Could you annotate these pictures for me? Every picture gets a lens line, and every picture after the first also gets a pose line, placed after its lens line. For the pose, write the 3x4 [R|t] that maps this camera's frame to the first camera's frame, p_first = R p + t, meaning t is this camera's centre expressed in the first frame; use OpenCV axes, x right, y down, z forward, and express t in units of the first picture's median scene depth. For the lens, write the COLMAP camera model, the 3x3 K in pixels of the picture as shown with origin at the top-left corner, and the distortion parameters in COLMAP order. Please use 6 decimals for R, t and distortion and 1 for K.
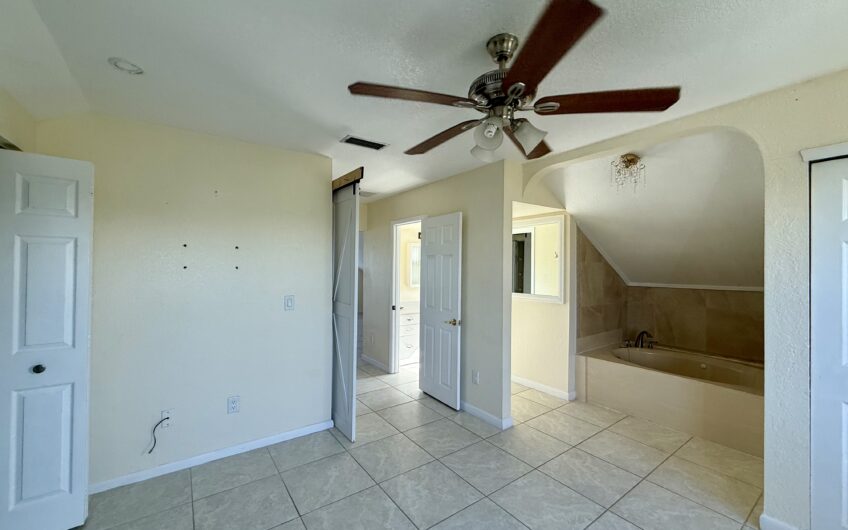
lens RADIAL K [[337.1, 0, 424.0], [0, 337.1, 265.0], [0, 0, 1]] dist [0.002573, 0.000234]
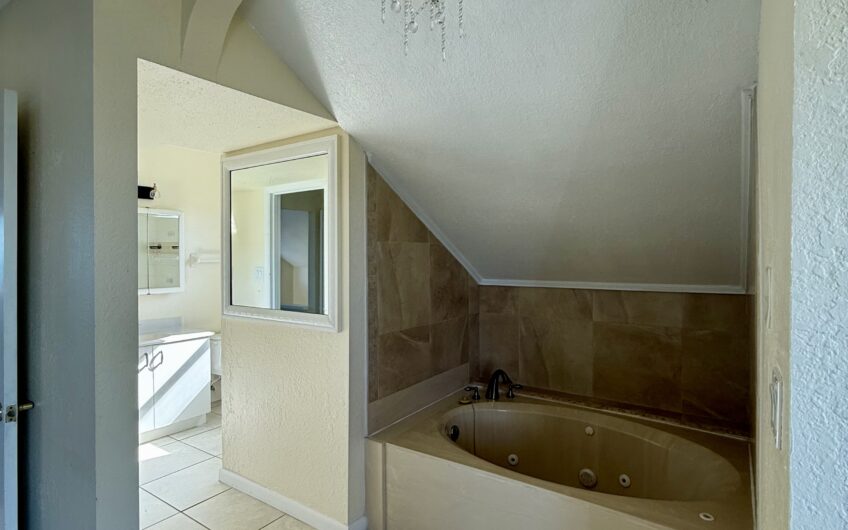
lens RADIAL K [[451.4, 0, 424.0], [0, 451.4, 265.0], [0, 0, 1]] dist [0.000634, 0.000066]
pose [[0.941977, -0.015651, 0.335312, 0.316318], [0.008282, 0.999692, 0.023398, 0.011151], [-0.335575, -0.019263, 0.941816, 0.384839]]
